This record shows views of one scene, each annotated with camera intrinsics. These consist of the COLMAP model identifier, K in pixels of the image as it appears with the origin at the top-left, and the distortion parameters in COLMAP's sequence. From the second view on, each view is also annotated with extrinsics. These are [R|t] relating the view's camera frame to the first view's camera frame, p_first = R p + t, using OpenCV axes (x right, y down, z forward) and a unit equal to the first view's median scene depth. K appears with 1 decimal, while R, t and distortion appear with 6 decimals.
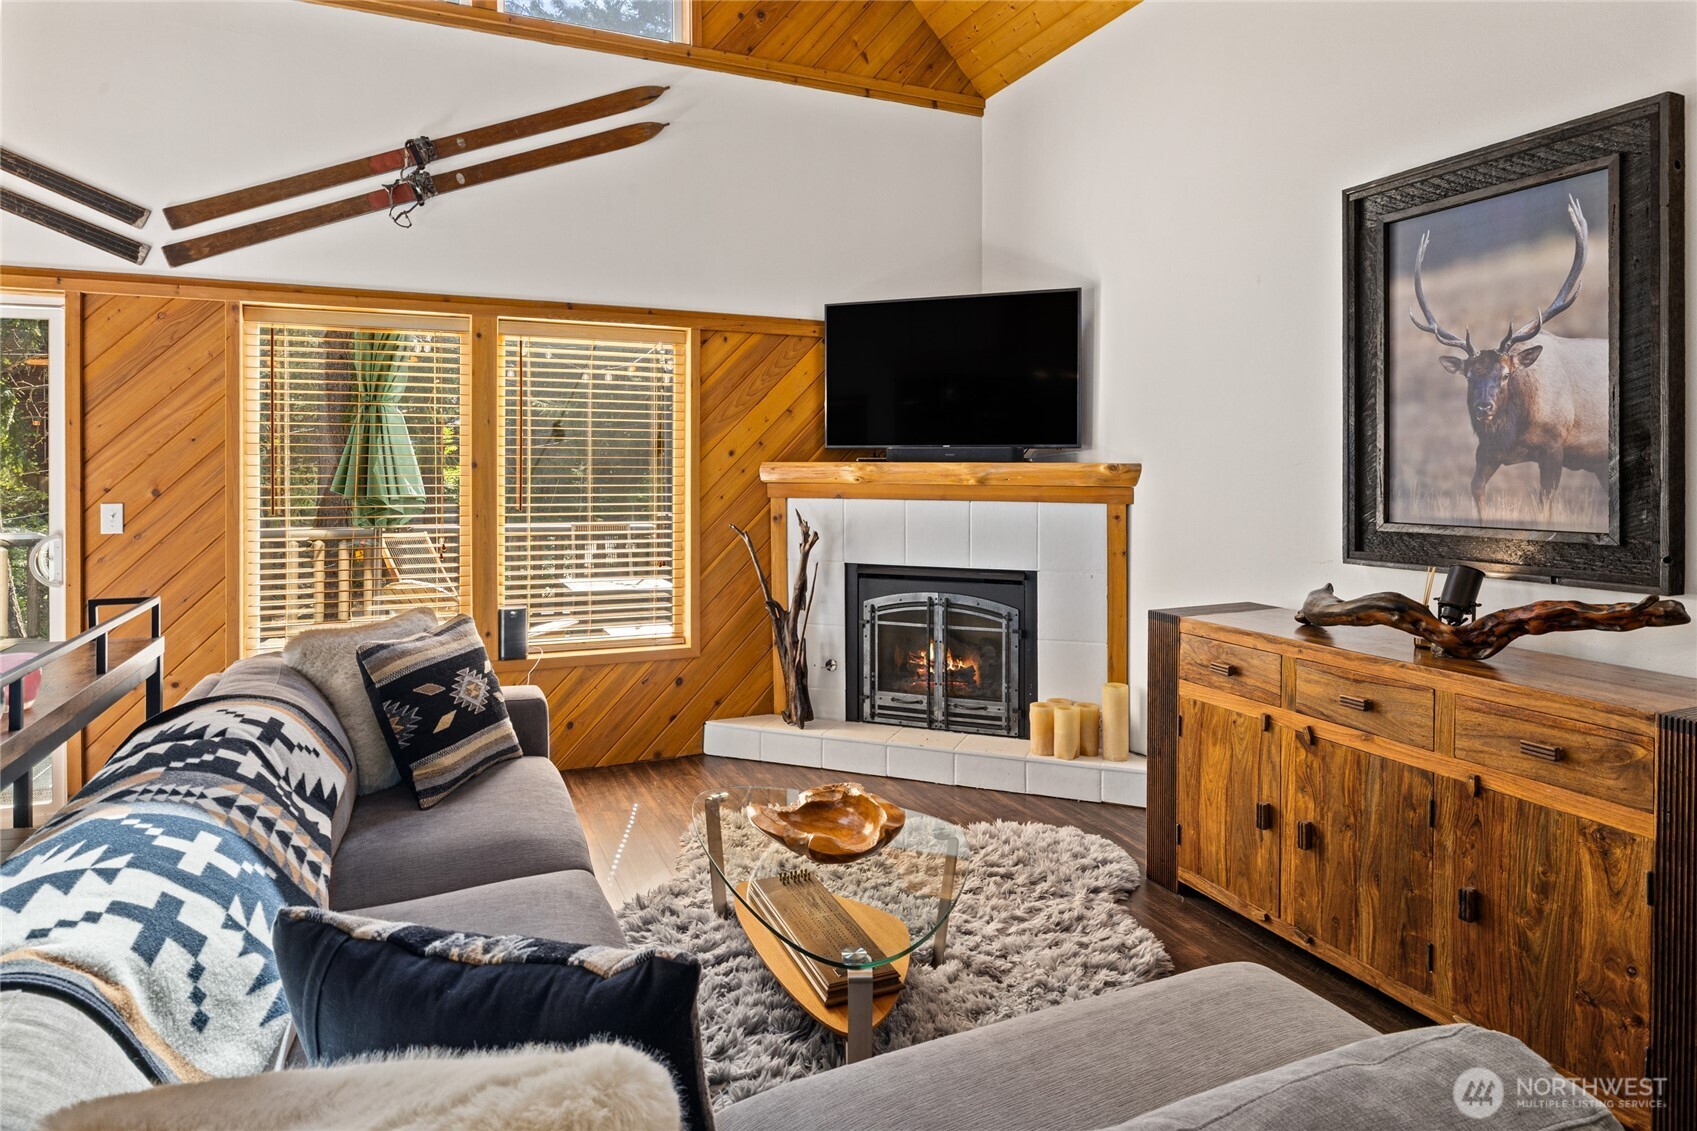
lens RADIAL K [[970.3, 0, 844.9], [0, 970.3, 476.8], [0, 0, 1]] dist [-0.006634, -0.000599]
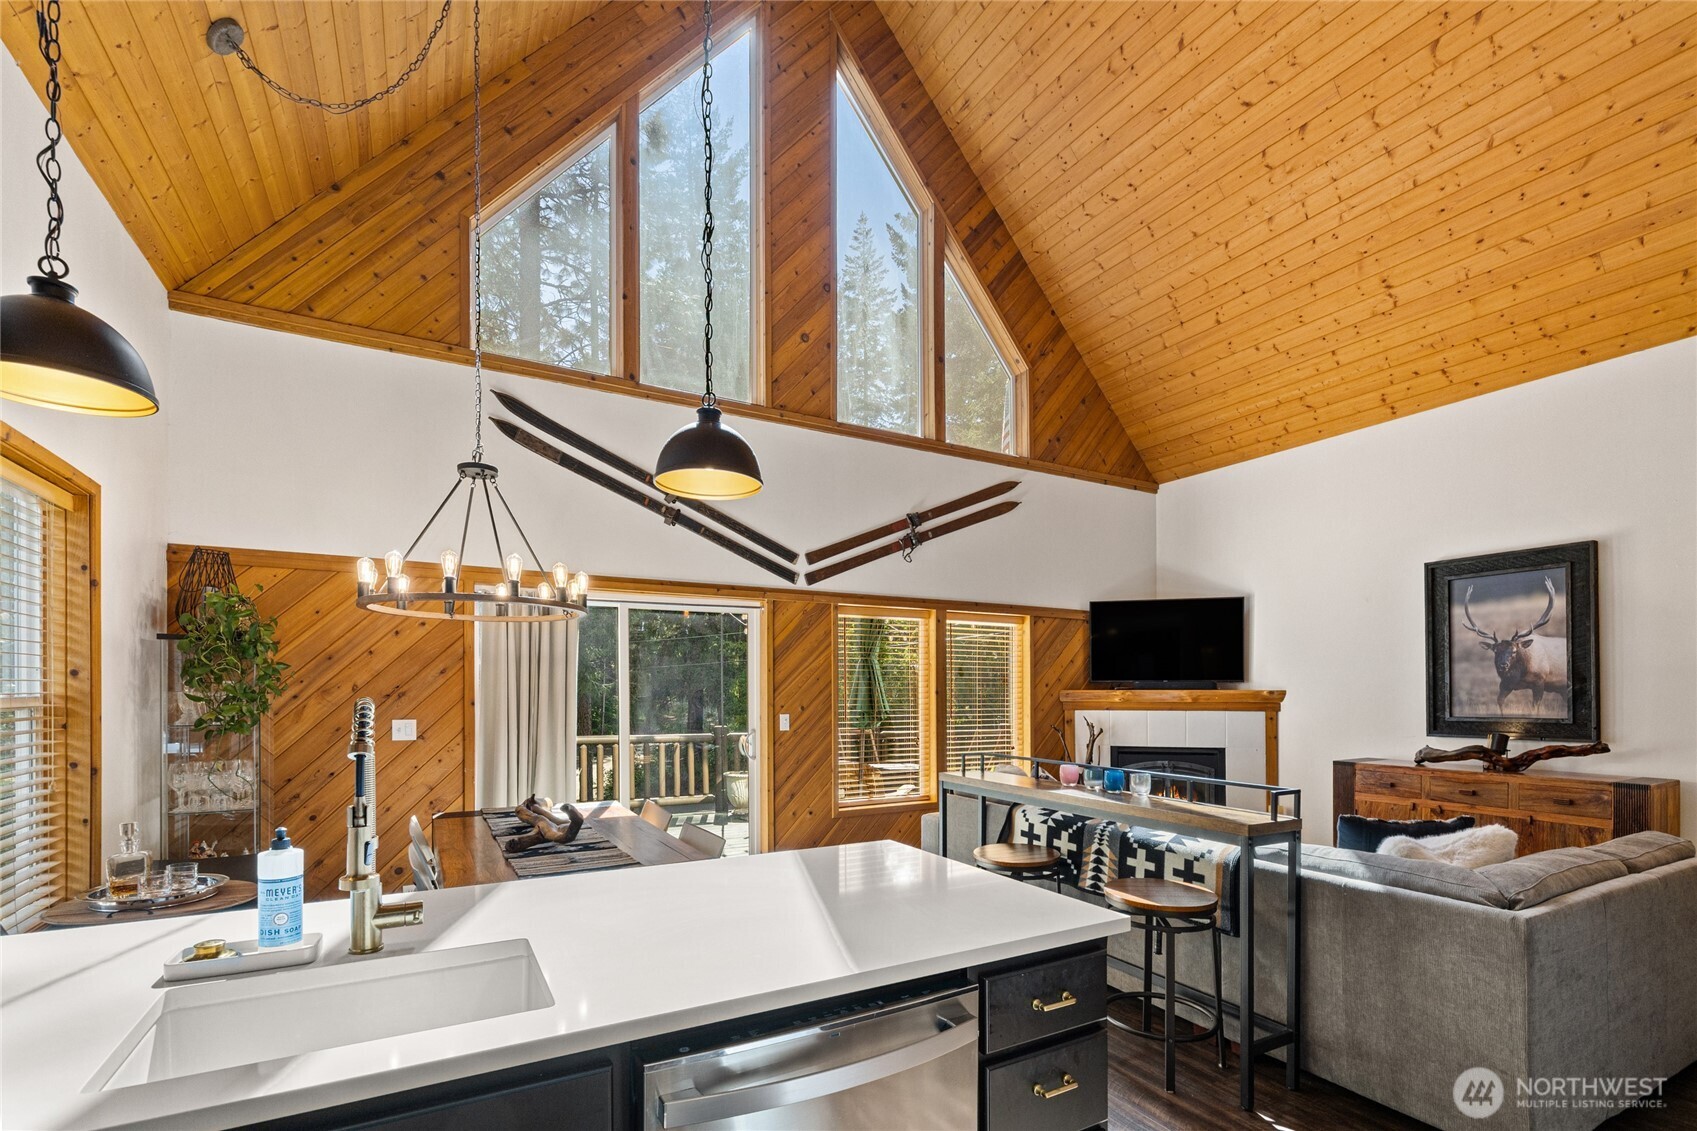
lens RADIAL K [[774.0, 0, 865.0], [0, 774.0, 691.3], [0, 0, 1]] dist [-0.004601, 0.000965]
pose [[0.994358, -0.003843, 0.106006, -0.701866], [0.005171, 0.999912, -0.012248, 0.003154], [-0.105949, 0.012727, 0.994290, -0.443236]]
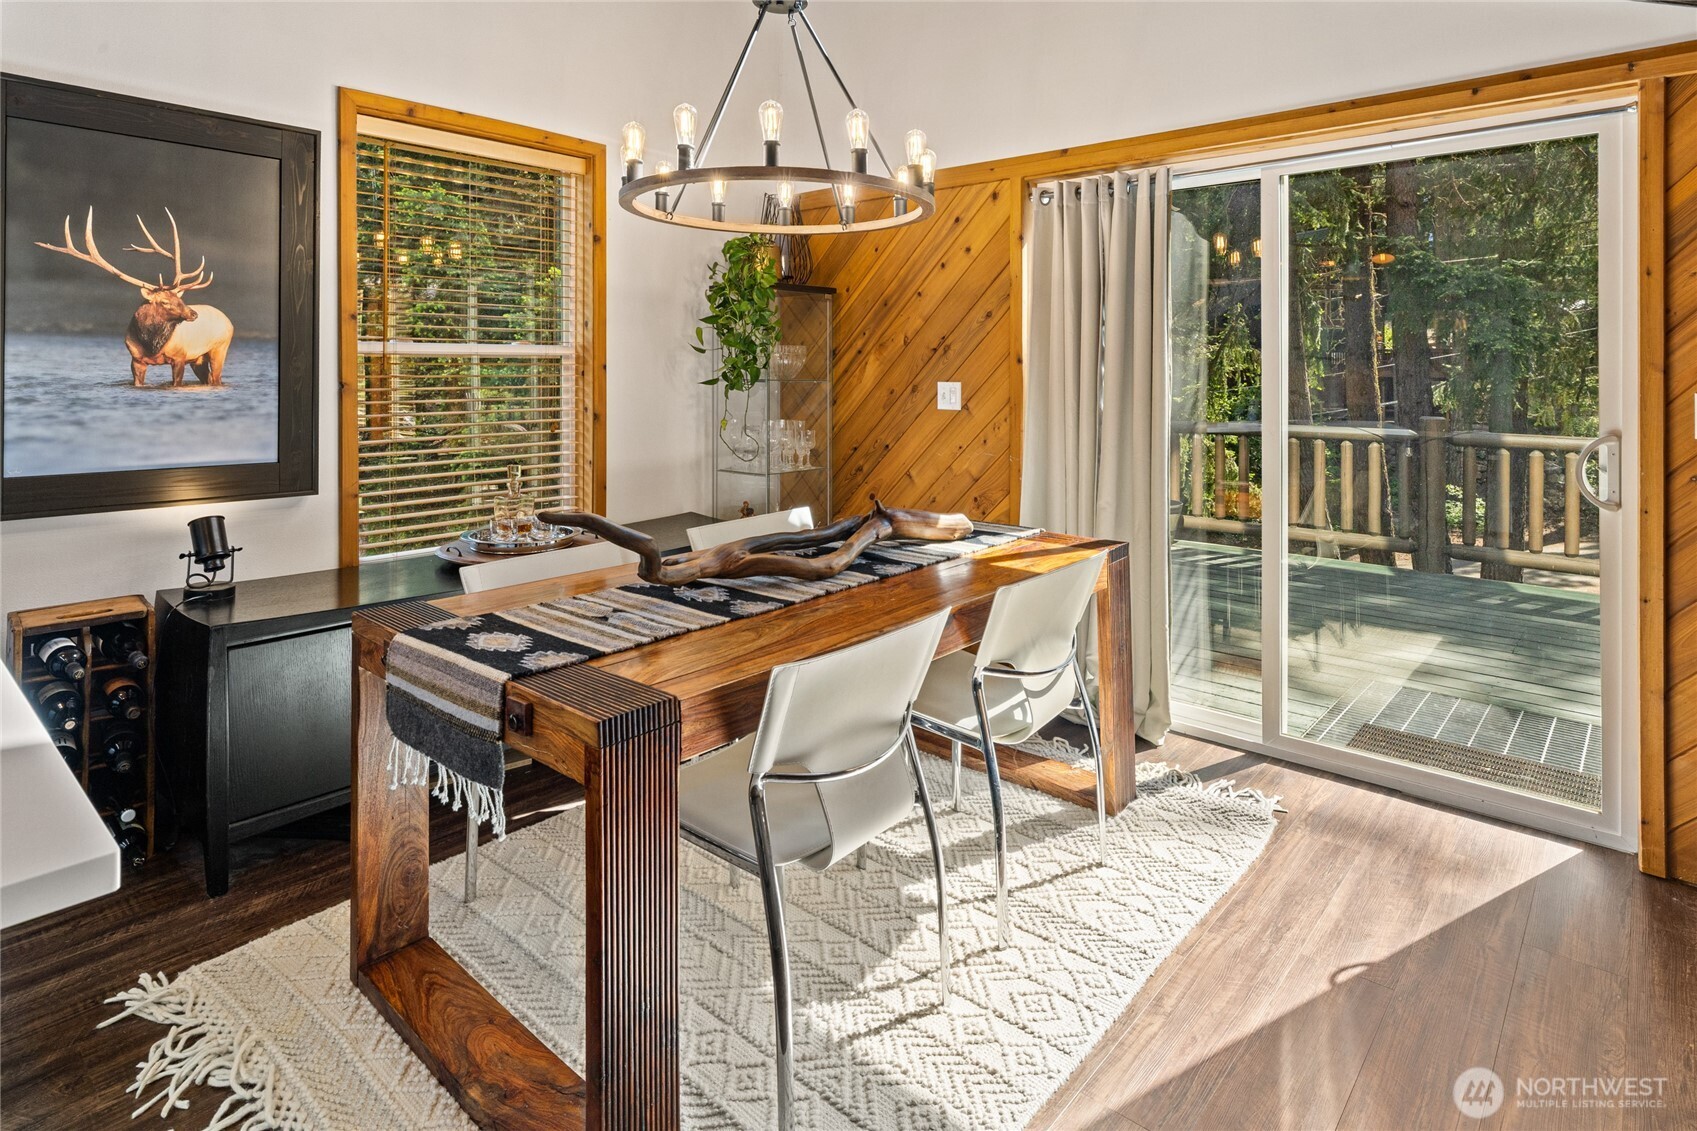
lens RADIAL K [[915.9, 0, 853.4], [0, 915.9, 374.0], [0, 0, 1]] dist [0.001456, 0.000646]
pose [[0.422401, 0.001280, -0.906408, -0.412390], [-0.014007, 0.999889, -0.005115, 0.024353], [0.906301, 0.014857, 0.422372, 0.203251]]
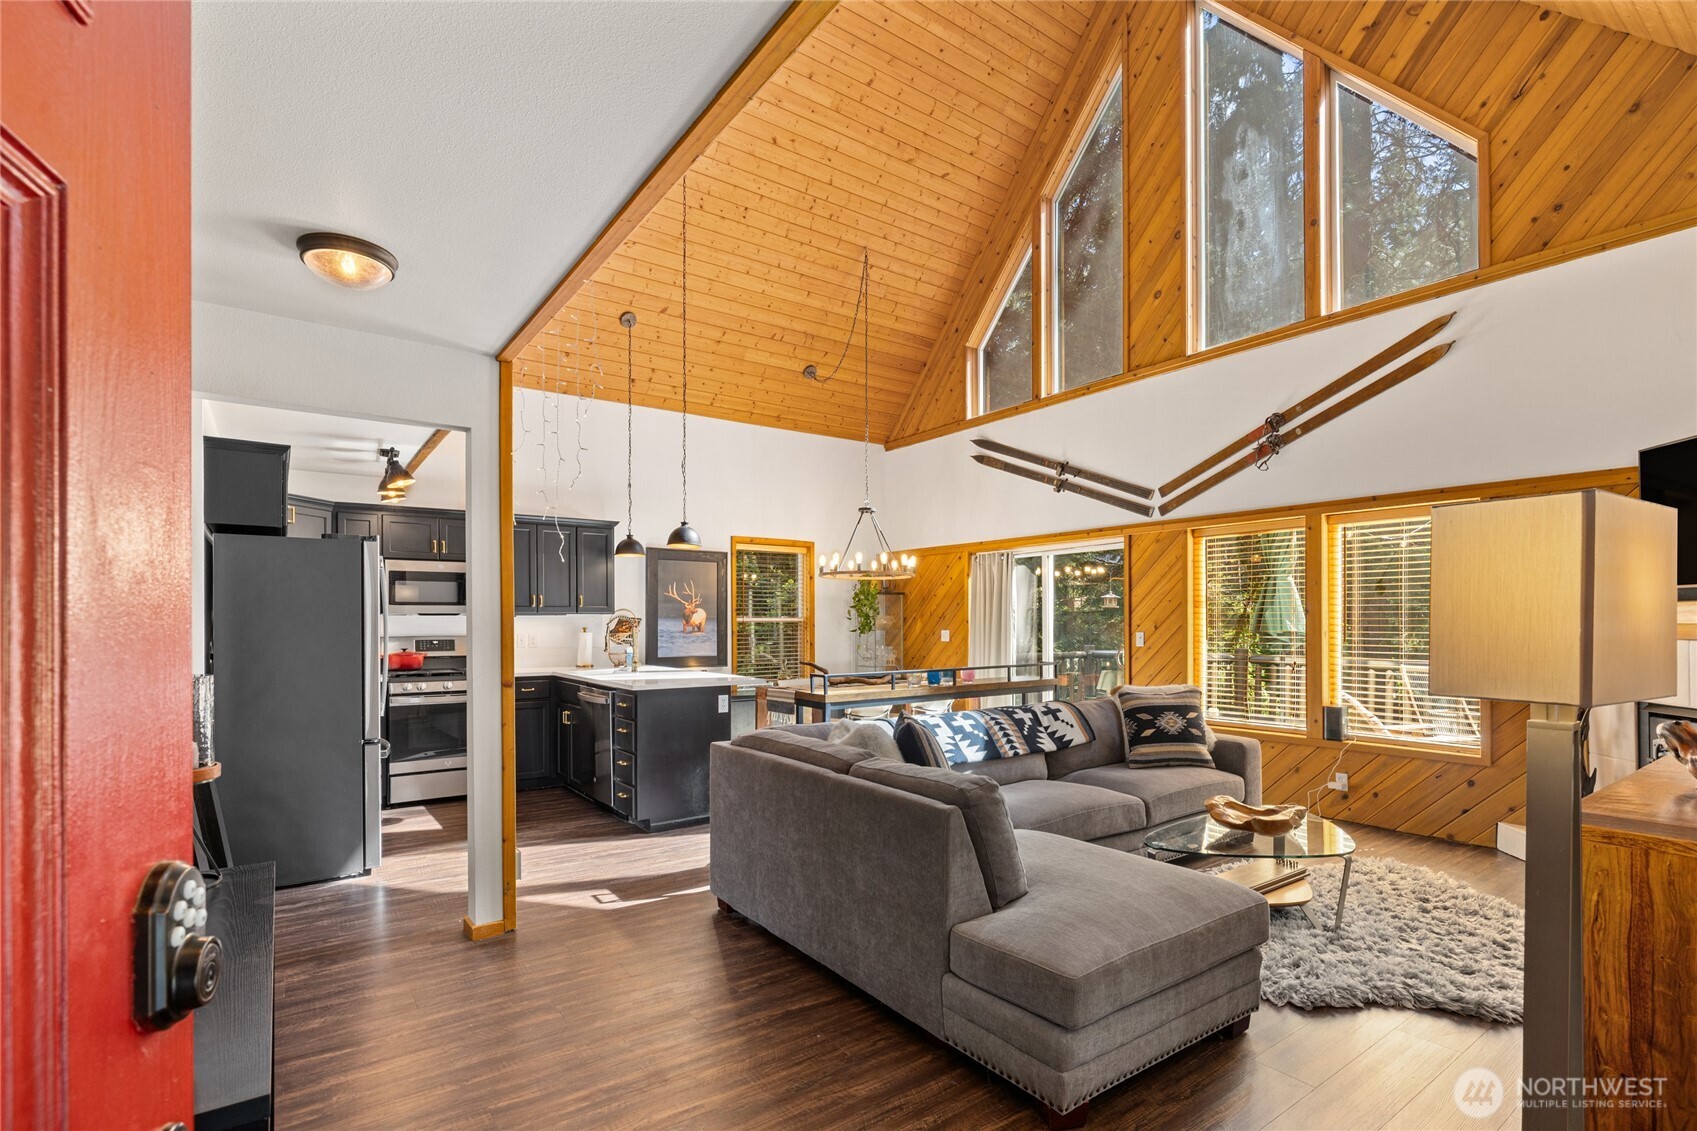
lens RADIAL K [[803.4, 0, 842.0], [0, 803.4, 612.3], [0, 0, 1]] dist [-0.001074, 0.000412]
pose [[0.204214, -0.015979, -0.978796, 0.768335], [-0.007831, 0.999808, -0.017956, 0.019736], [0.978895, 0.011332, 0.204049, -0.000942]]
